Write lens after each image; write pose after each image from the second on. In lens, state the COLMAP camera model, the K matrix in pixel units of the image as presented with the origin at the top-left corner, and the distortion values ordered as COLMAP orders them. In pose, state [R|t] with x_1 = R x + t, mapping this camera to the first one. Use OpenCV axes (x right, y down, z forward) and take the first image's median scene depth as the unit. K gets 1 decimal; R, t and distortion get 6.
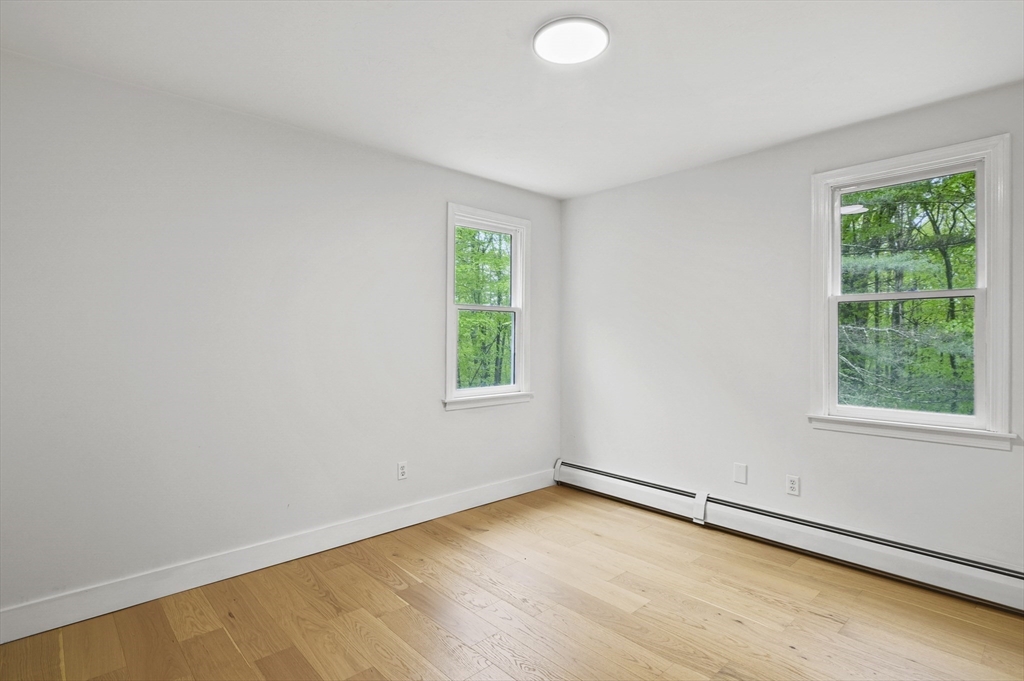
lens RADIAL K [[509.1, 0, 509.1], [0, 509.1, 341.8], [0, 0, 1]] dist [0.002860, -0.004121]
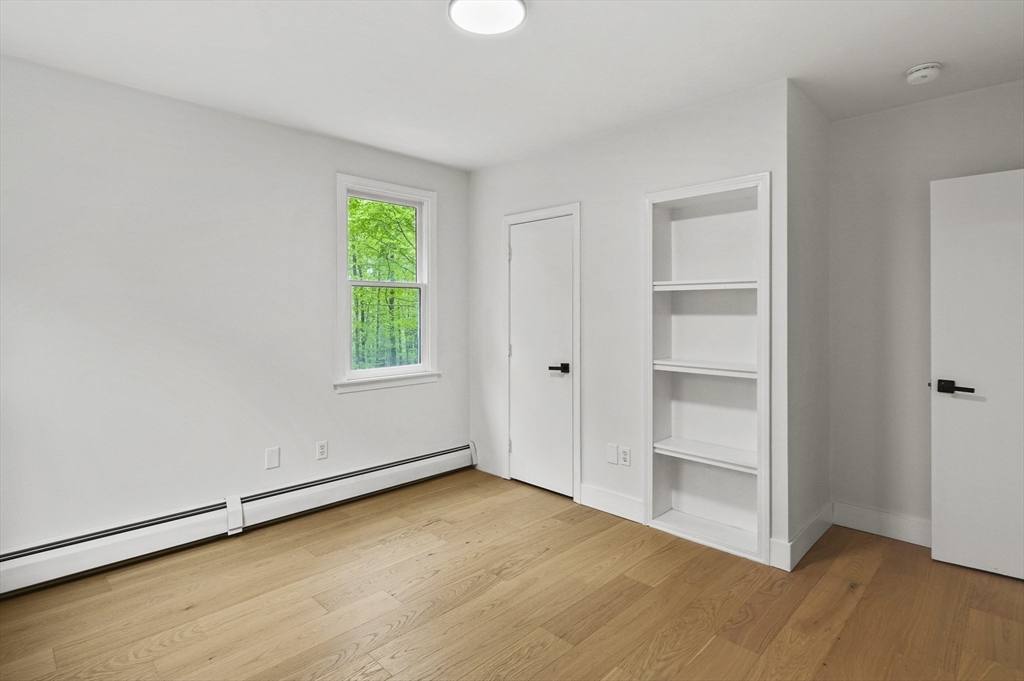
lens RADIAL K [[509.1, 0, 519.4], [0, 509.1, 314.4], [0, 0, 1]] dist [0.002860, -0.004121]
pose [[-0.047953, -0.009396, 0.998805, -0.601757], [0.003781, 0.999947, 0.009589, -0.020194], [-0.998842, 0.004236, -0.047915, 0.681942]]
